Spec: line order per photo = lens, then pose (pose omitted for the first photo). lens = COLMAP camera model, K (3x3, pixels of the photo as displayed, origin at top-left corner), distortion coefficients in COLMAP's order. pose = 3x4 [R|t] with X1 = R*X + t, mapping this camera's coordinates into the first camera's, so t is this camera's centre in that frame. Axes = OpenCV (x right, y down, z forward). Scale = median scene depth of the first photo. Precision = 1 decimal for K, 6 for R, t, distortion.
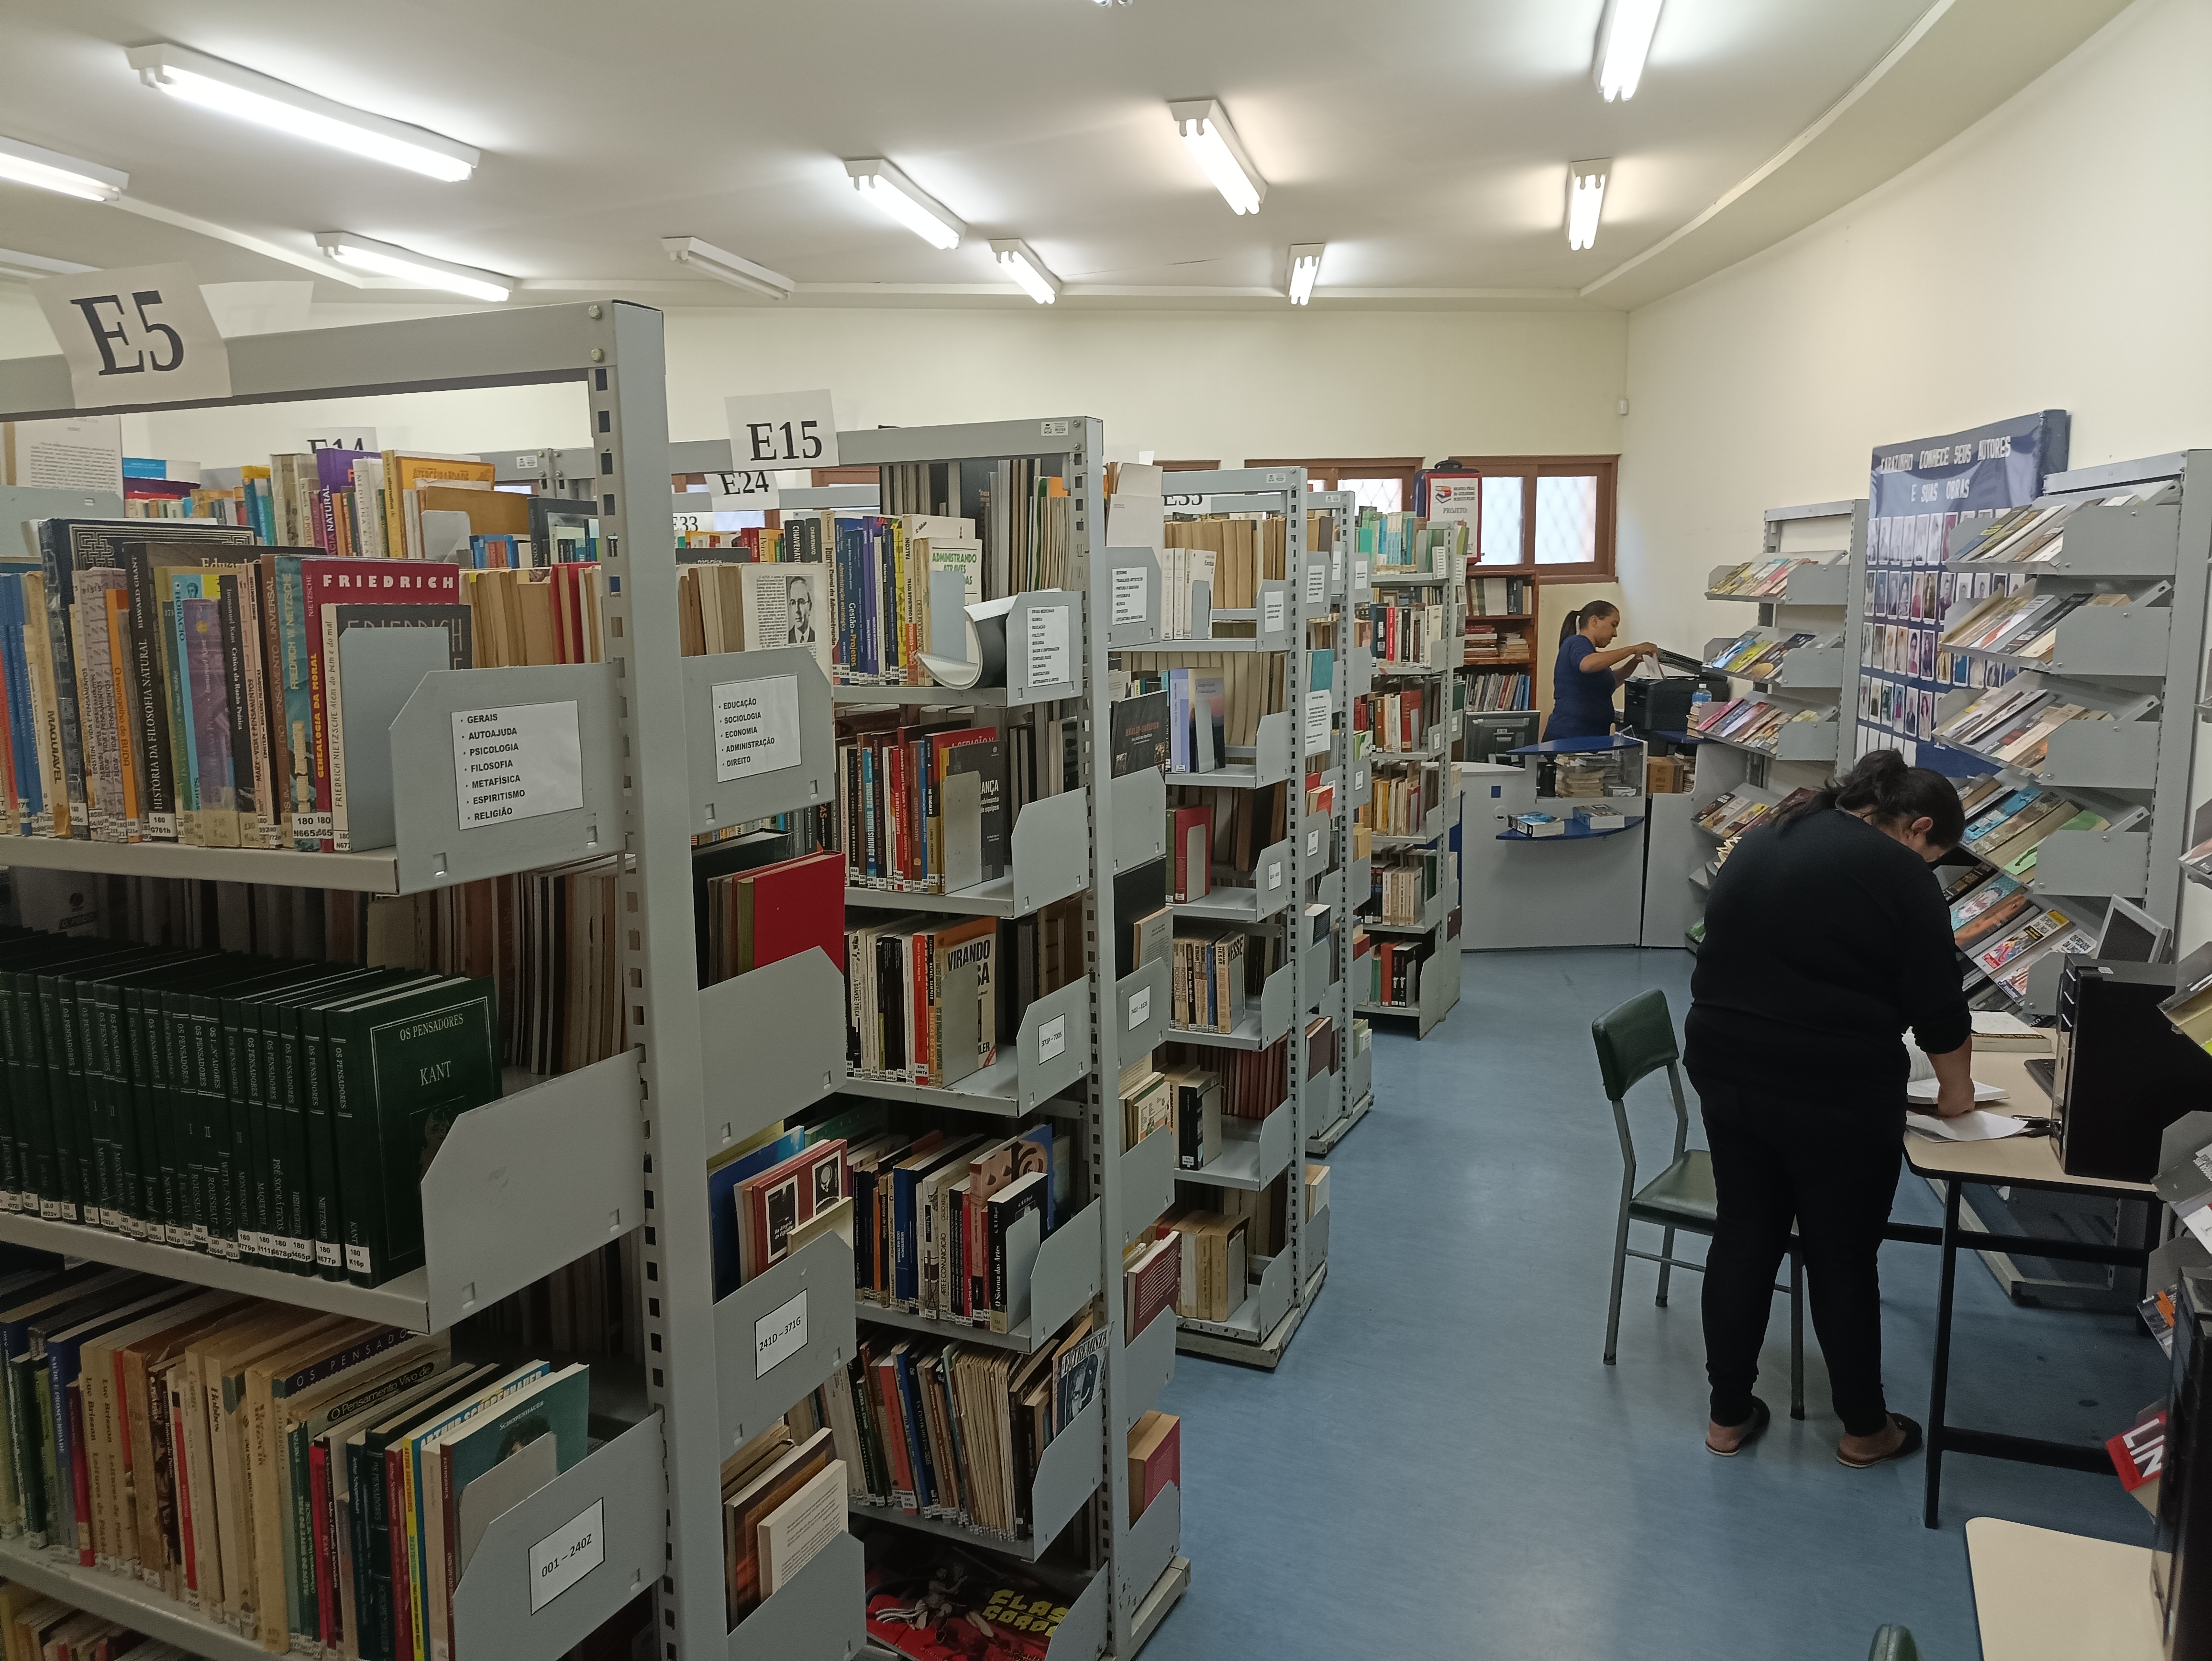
lens RADIAL K [[1647.2, 0, 1106.0], [0, 1647.2, 830.5], [0, 0, 1]] dist [0.043682, -0.043980]
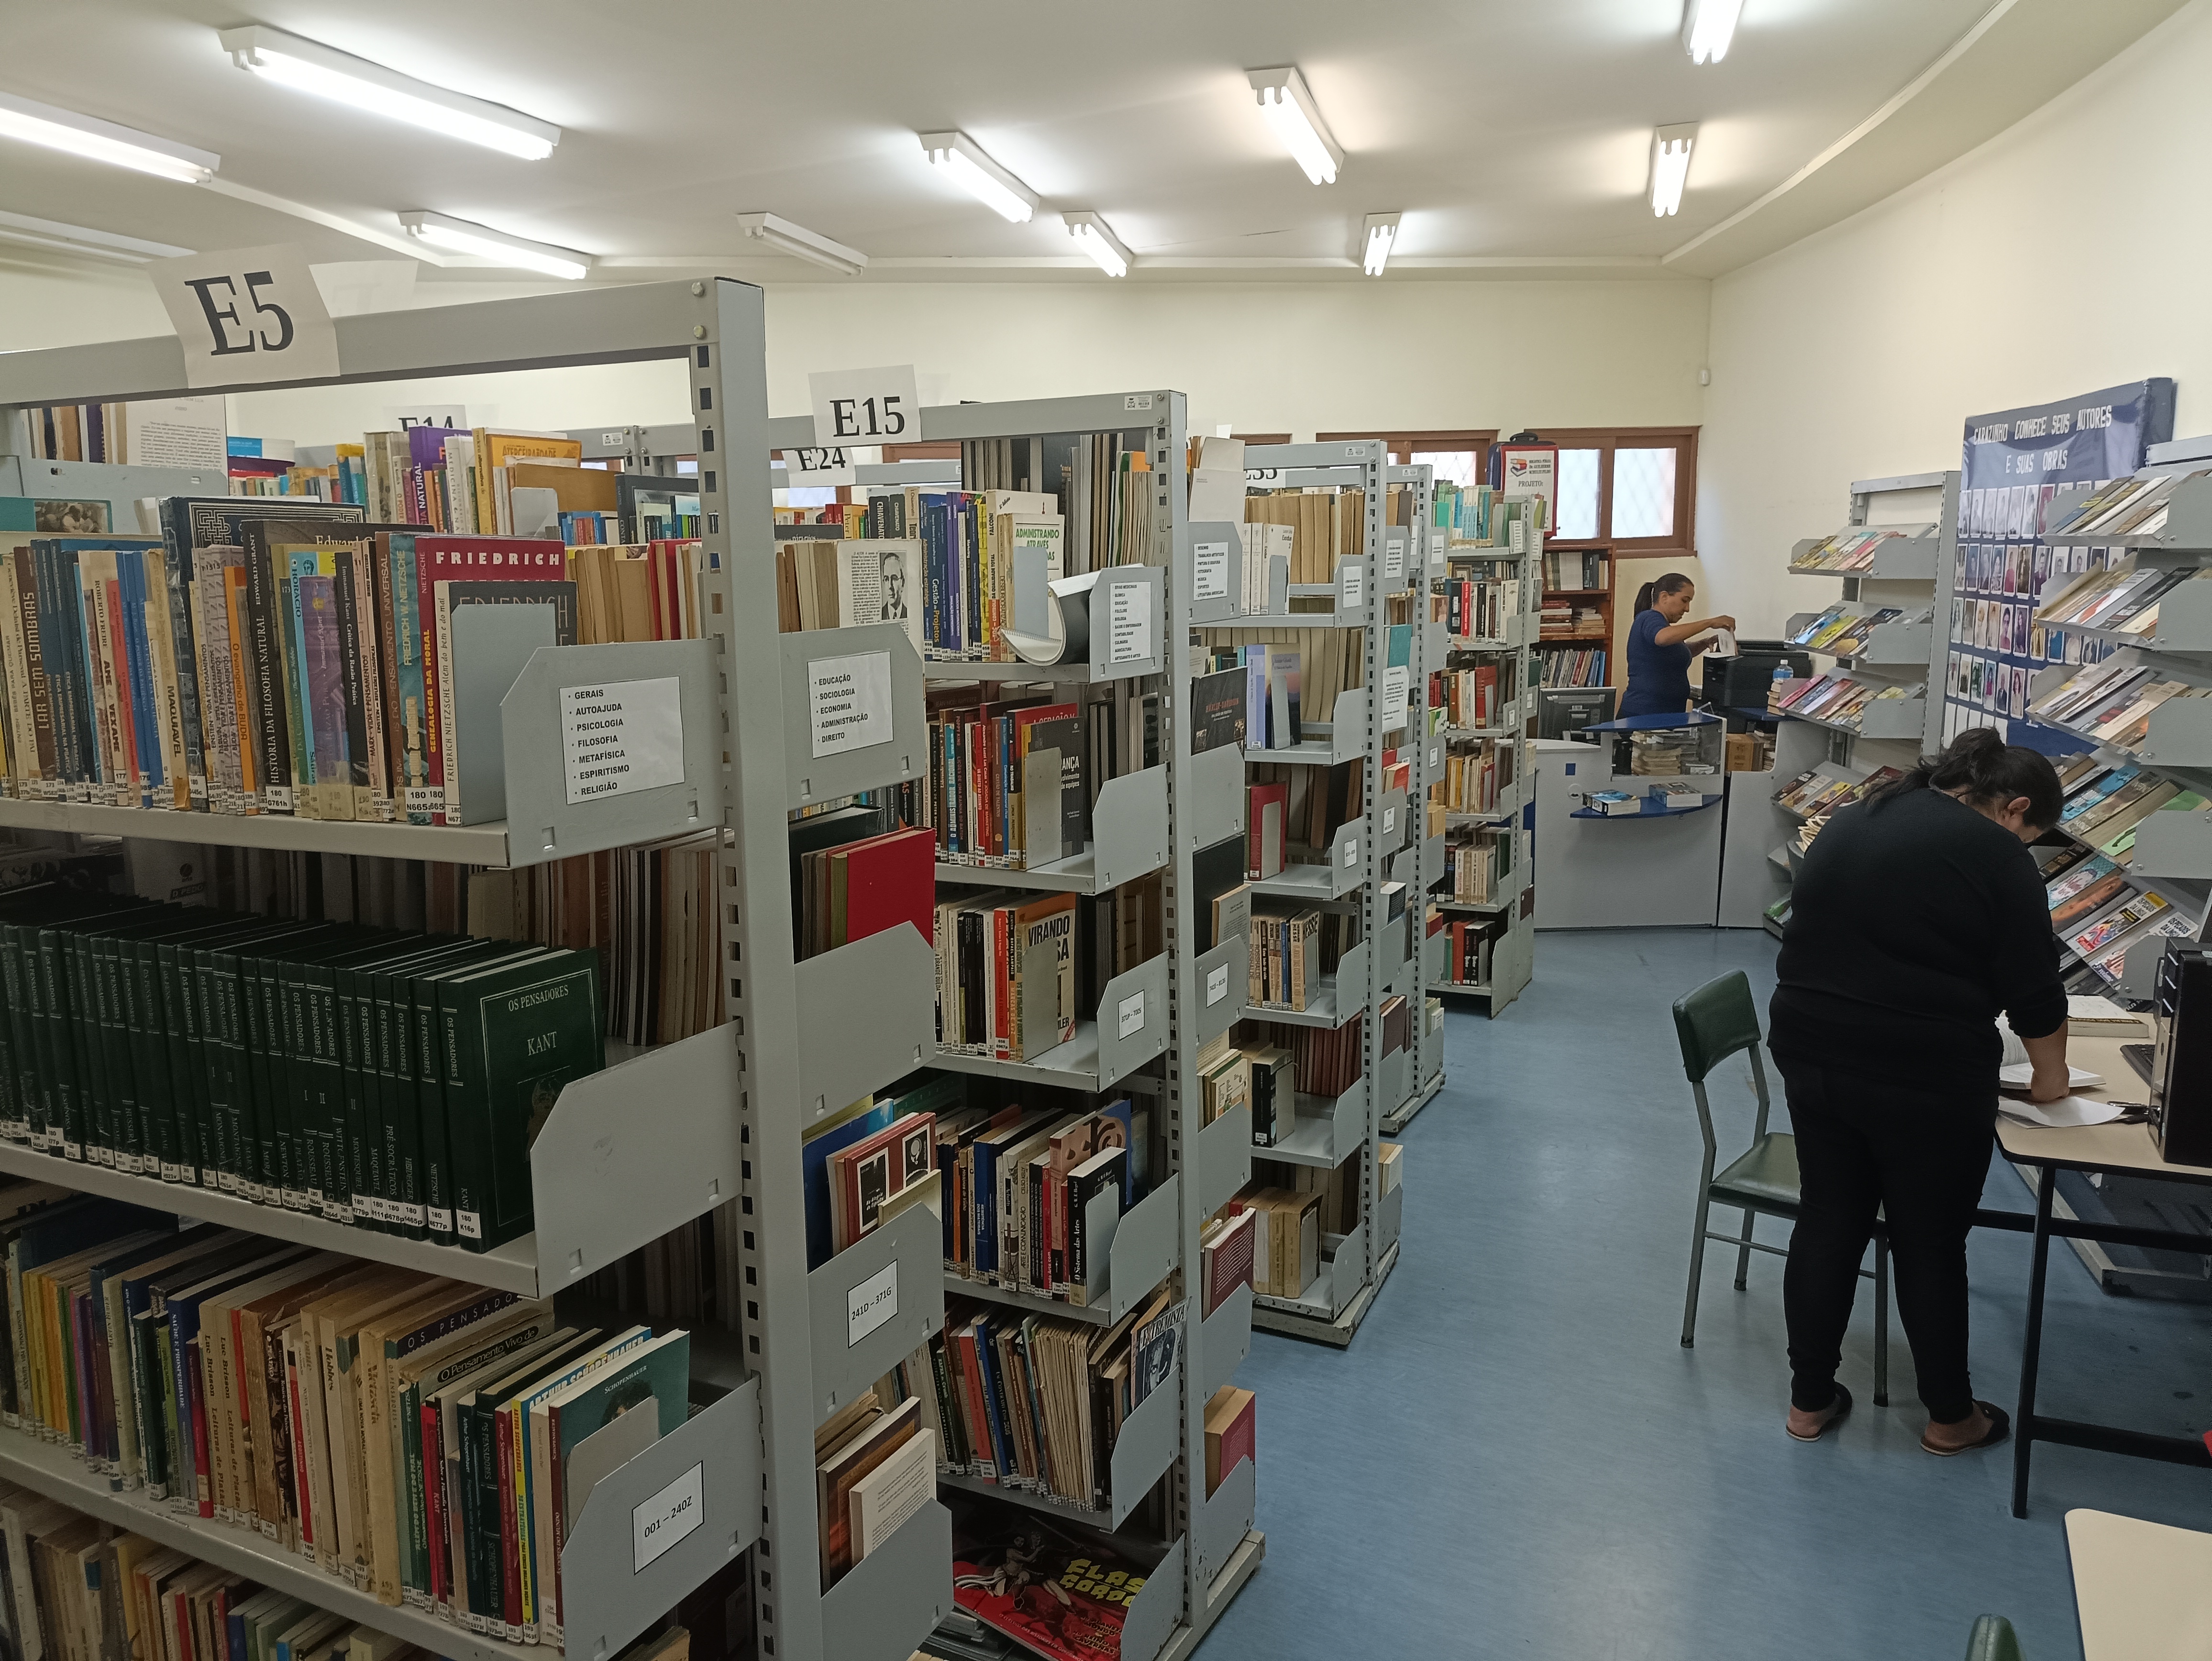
lens RADIAL K [[1647.4, 0, 1109.3], [0, 1647.4, 835.0], [0, 0, 1]] dist [0.046751, -0.053651]
pose [[0.999231, 0.005037, -0.038877, -0.007001], [-0.004366, 0.999841, 0.017317, -0.000198], [0.038958, -0.017134, 0.999094, 0.000402]]
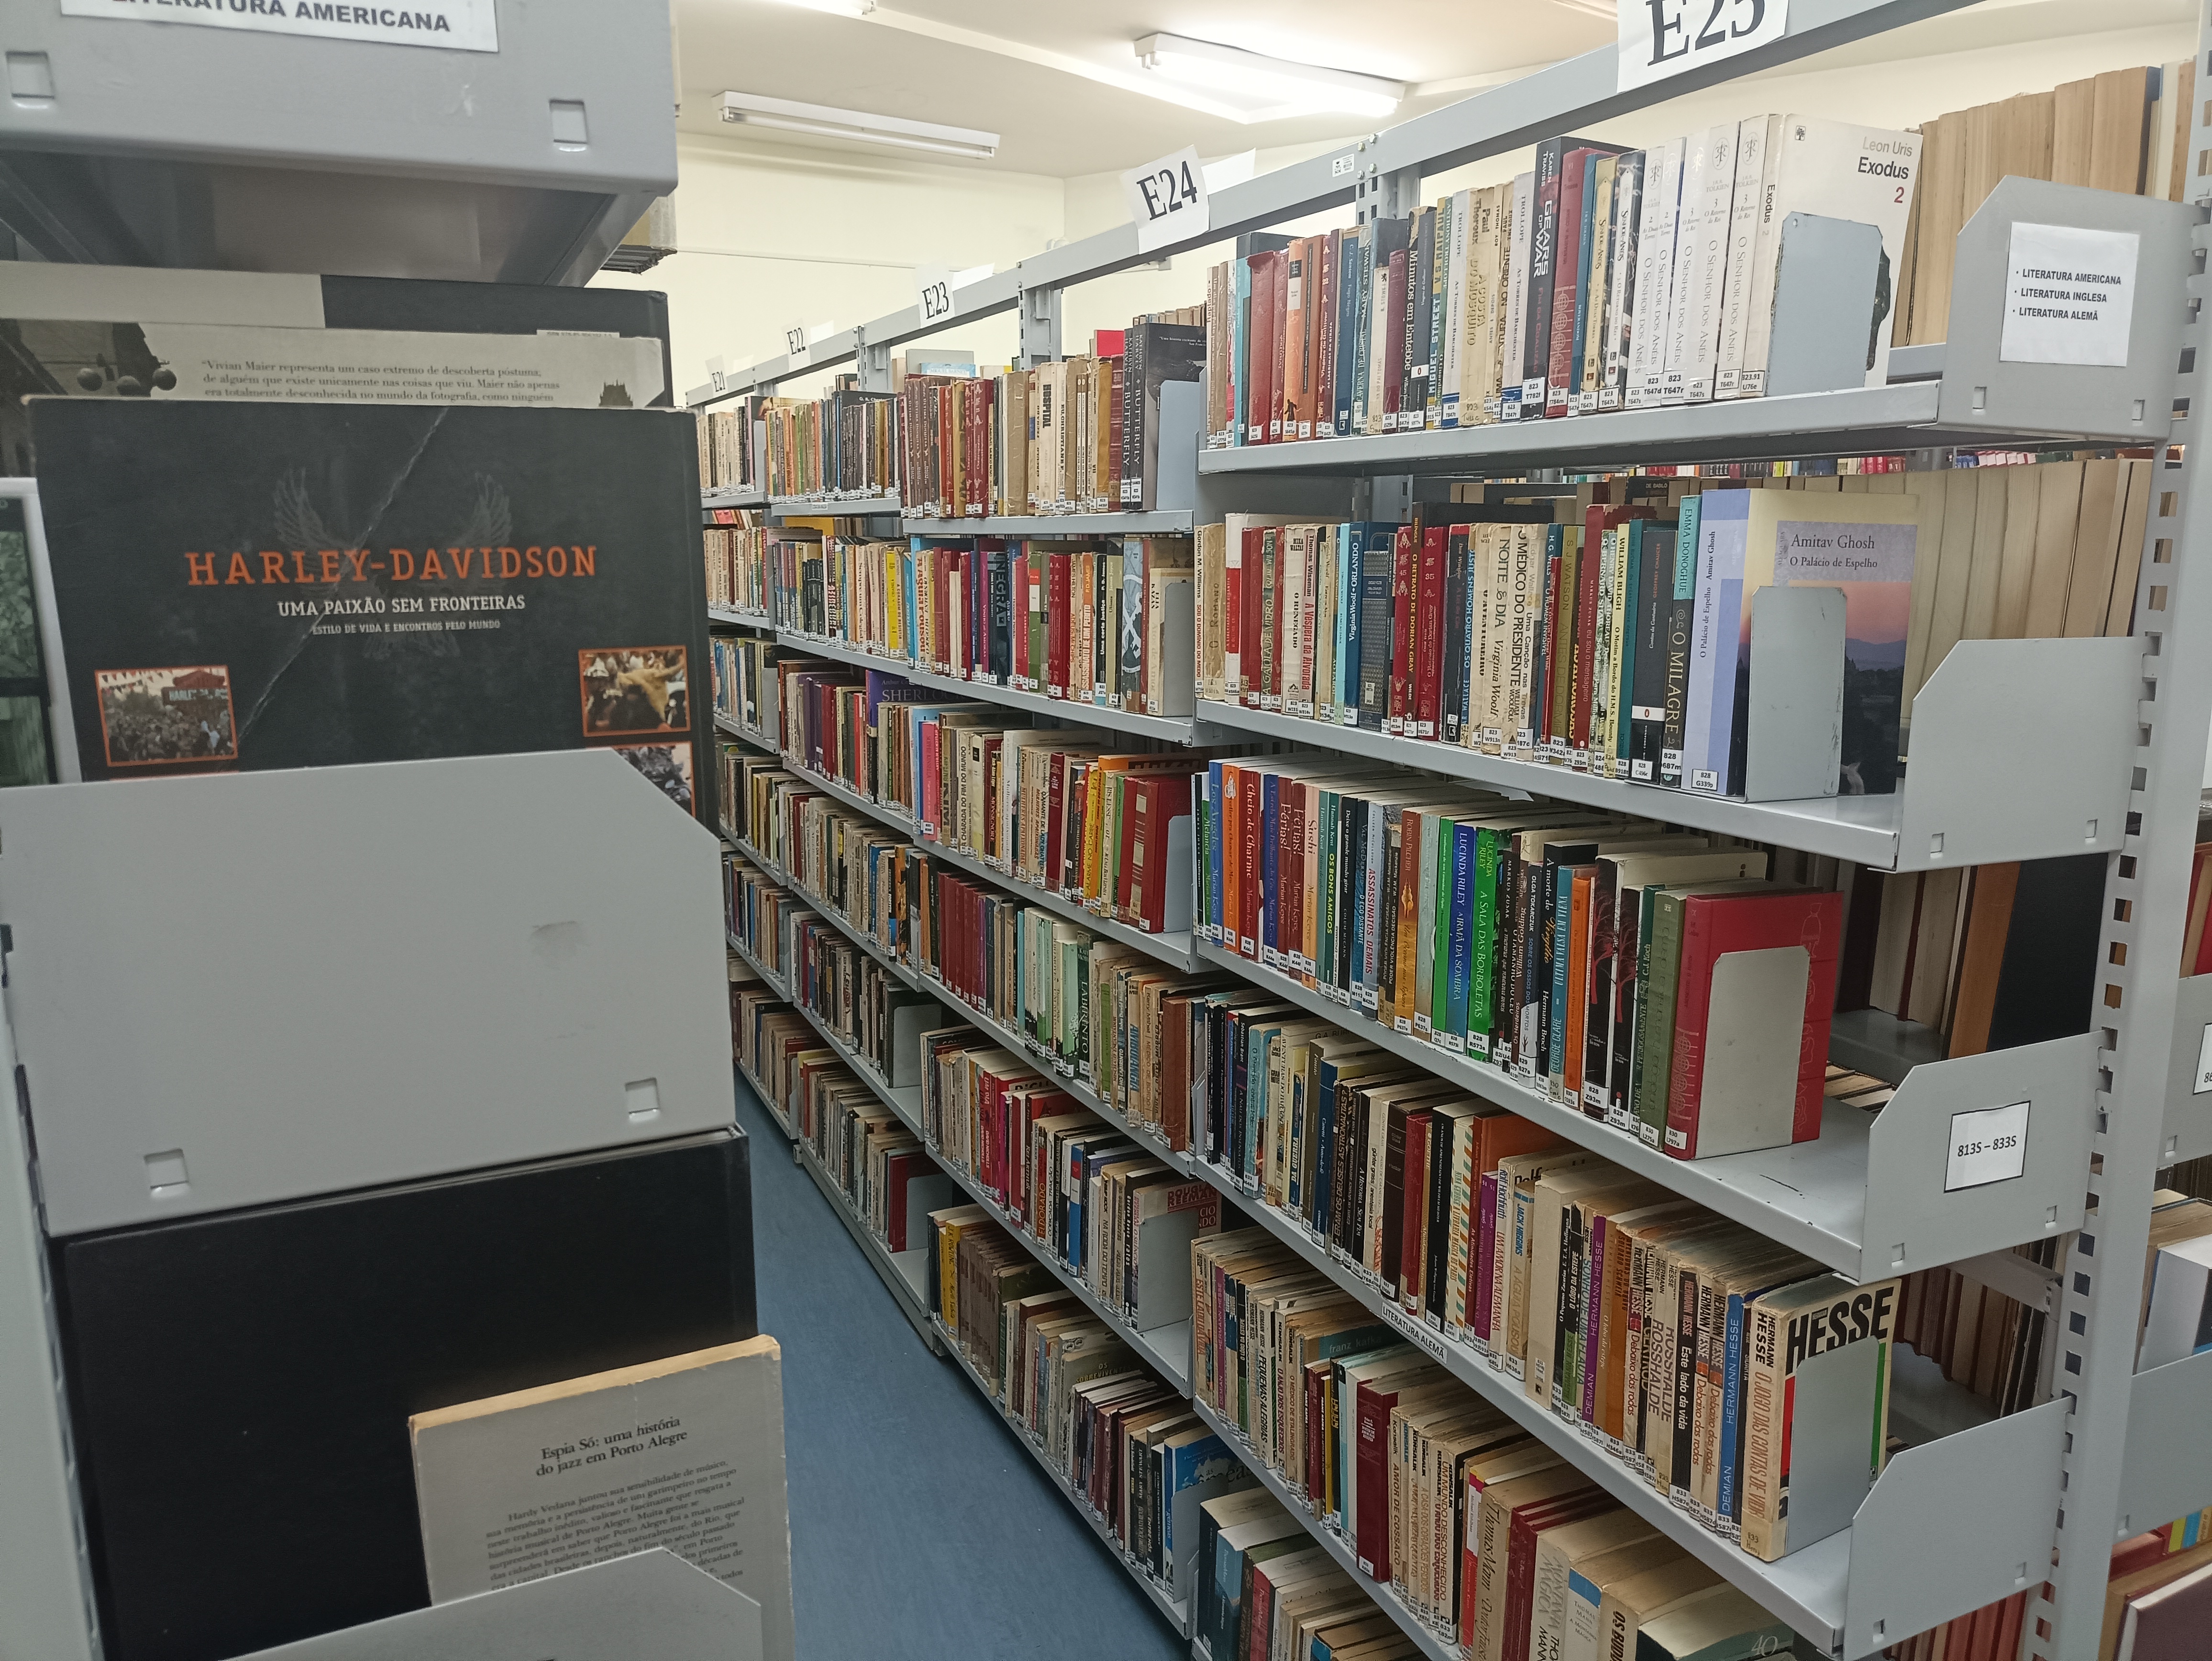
lens RADIAL K [[1576.4, 0, 1106.0], [0, 1576.4, 830.5], [0, 0, 1]] dist [0.042122, -0.030277]
pose [[0.770473, 0.129540, -0.624172, 0.244563], [-0.096163, 0.991549, 0.087082, -0.069559], [0.630178, -0.007072, 0.776419, 1.028755]]
